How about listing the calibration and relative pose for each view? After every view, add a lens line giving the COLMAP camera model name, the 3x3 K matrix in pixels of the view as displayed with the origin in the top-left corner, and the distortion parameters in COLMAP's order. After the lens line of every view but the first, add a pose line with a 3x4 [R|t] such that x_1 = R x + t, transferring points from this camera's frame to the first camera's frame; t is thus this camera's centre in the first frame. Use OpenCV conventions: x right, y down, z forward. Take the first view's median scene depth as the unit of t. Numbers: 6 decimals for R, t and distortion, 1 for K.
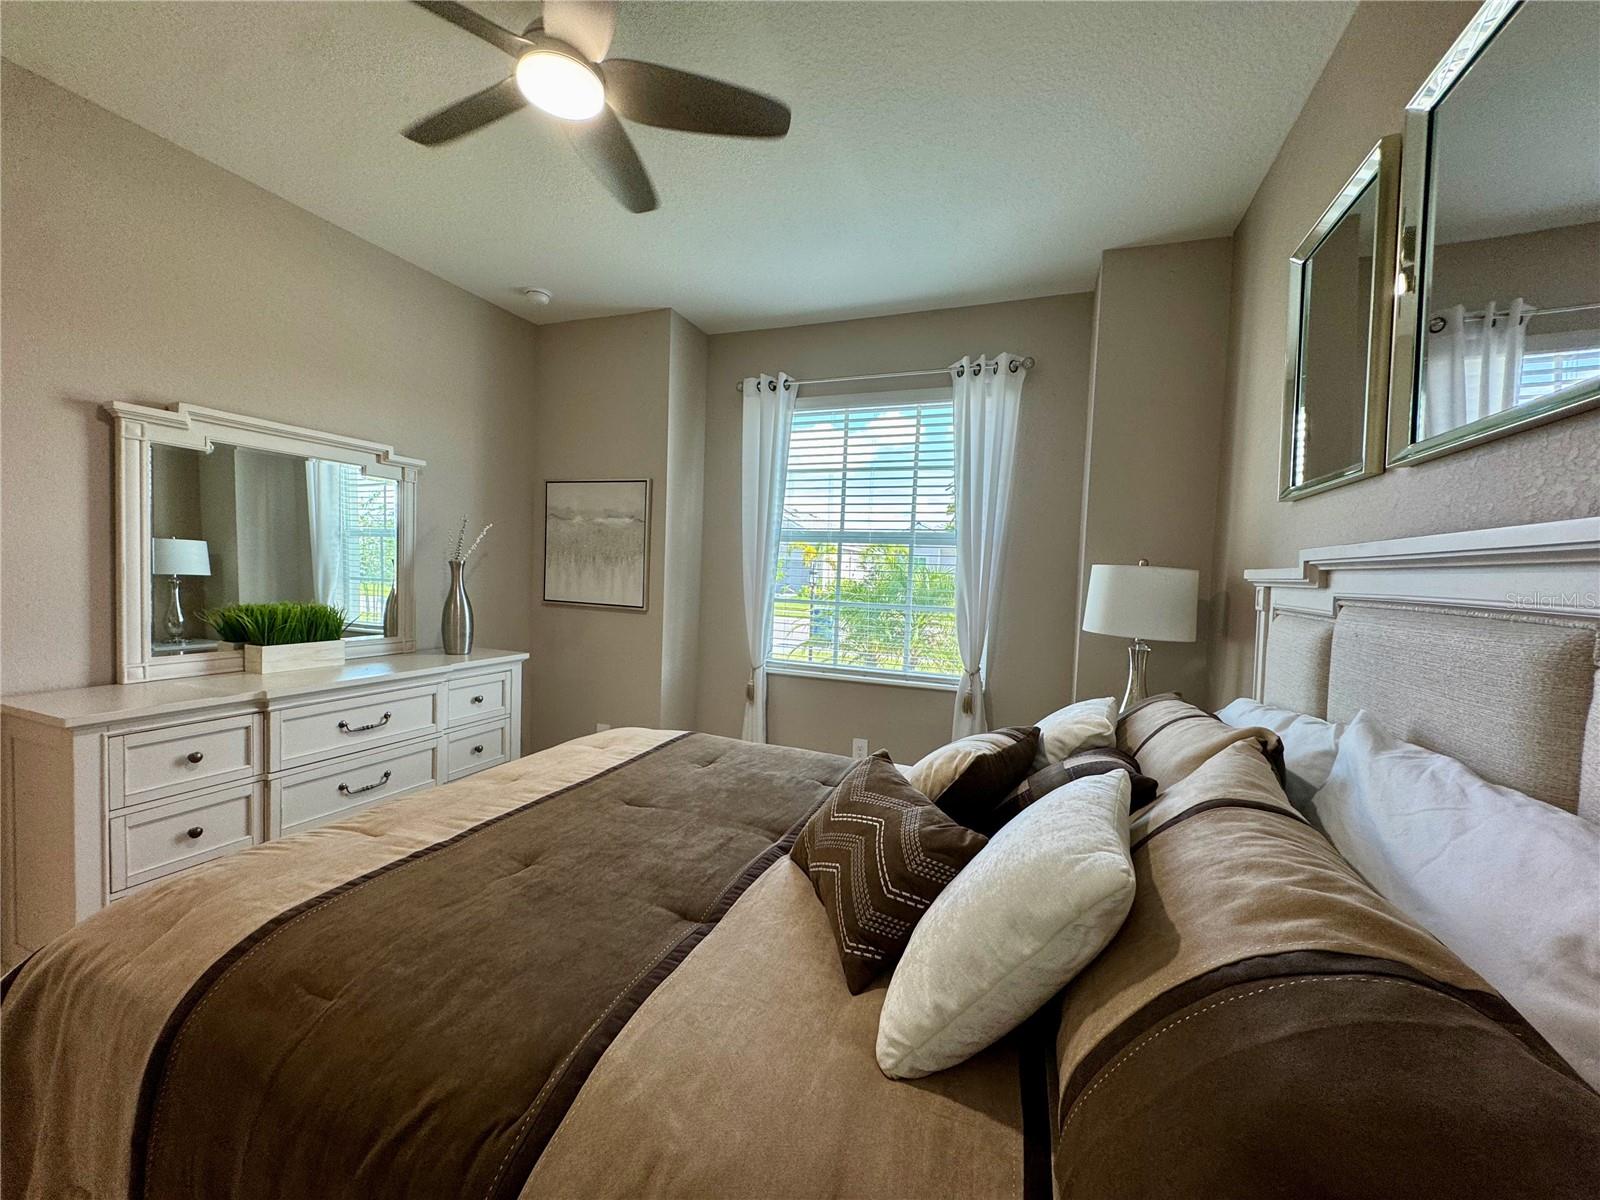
lens RADIAL K [[637.3, 0, 797.0], [0, 637.3, 598.0], [0, 0, 1]] dist [-0.000372, 0.000222]
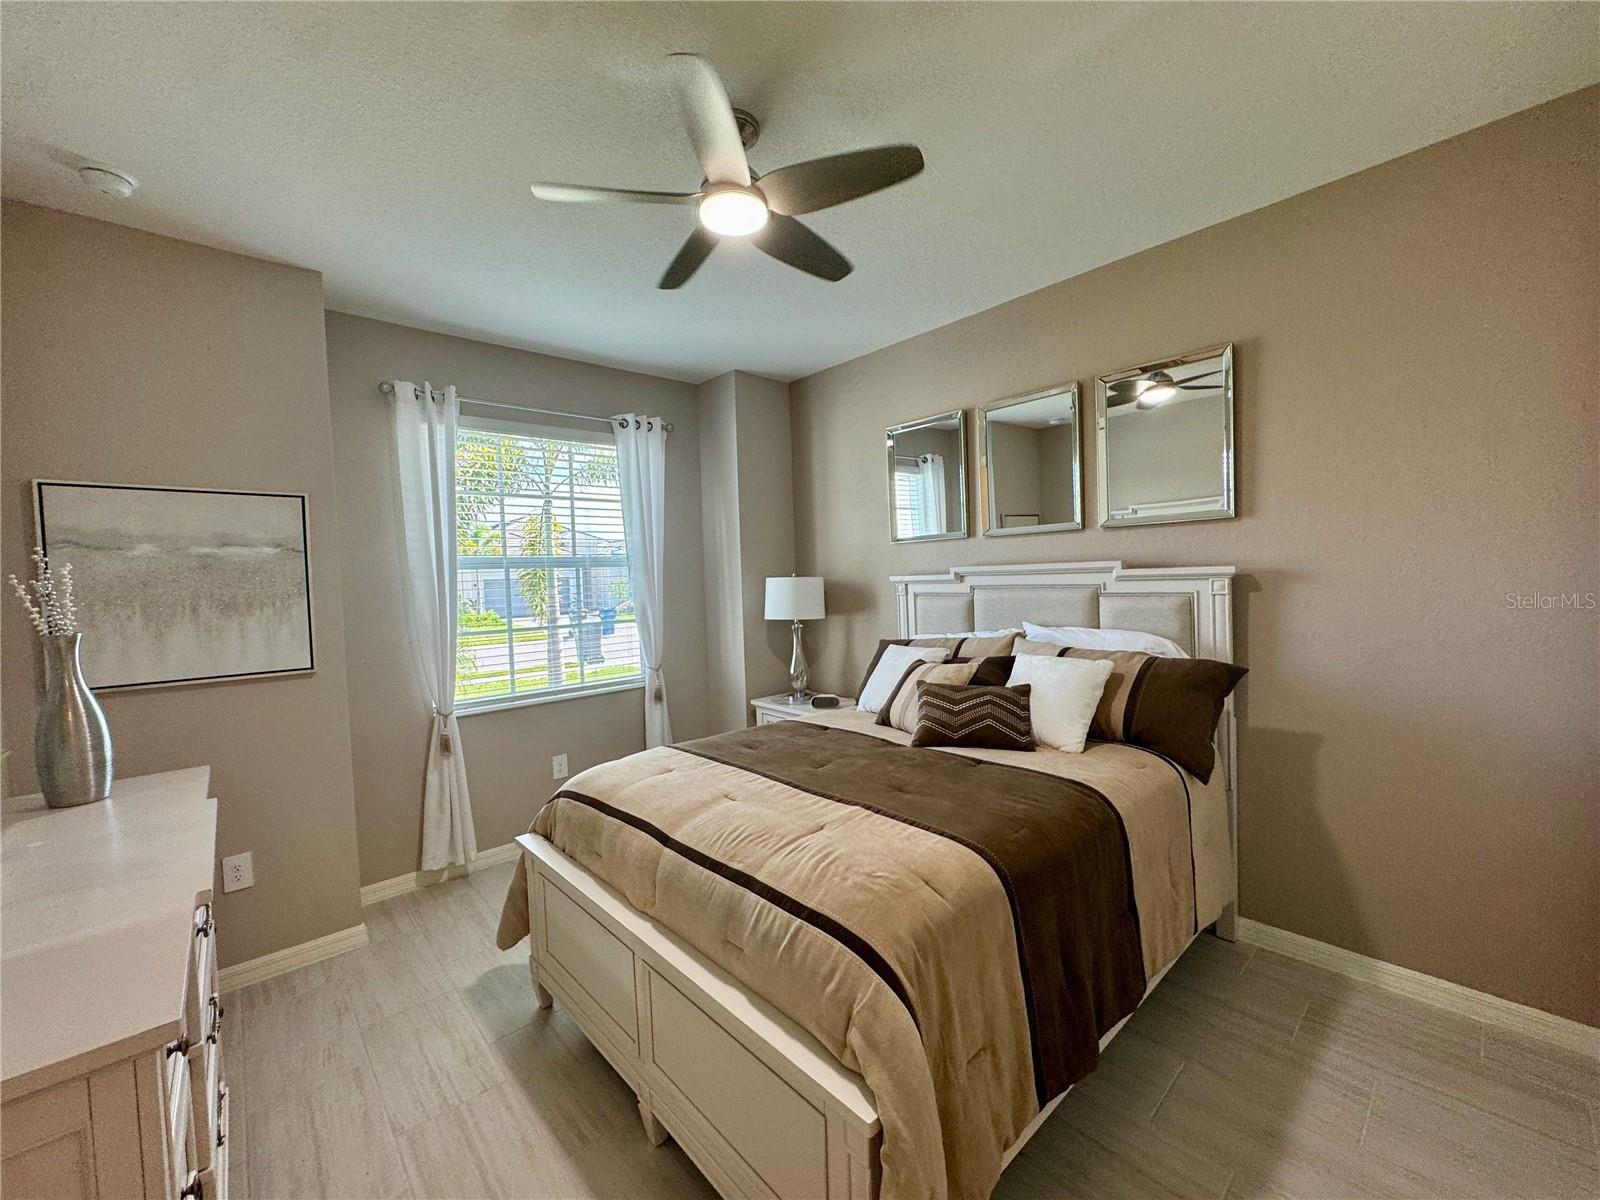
lens RADIAL K [[637.3, 0, 797.0], [0, 637.3, 598.0], [0, 0, 1]] dist [-0.000372, 0.000222]
pose [[0.440525, -0.084535, 0.893752, -0.689979], [0.090915, 0.994639, 0.049266, -0.054976], [-0.893125, 0.059552, 0.445849, 0.181993]]
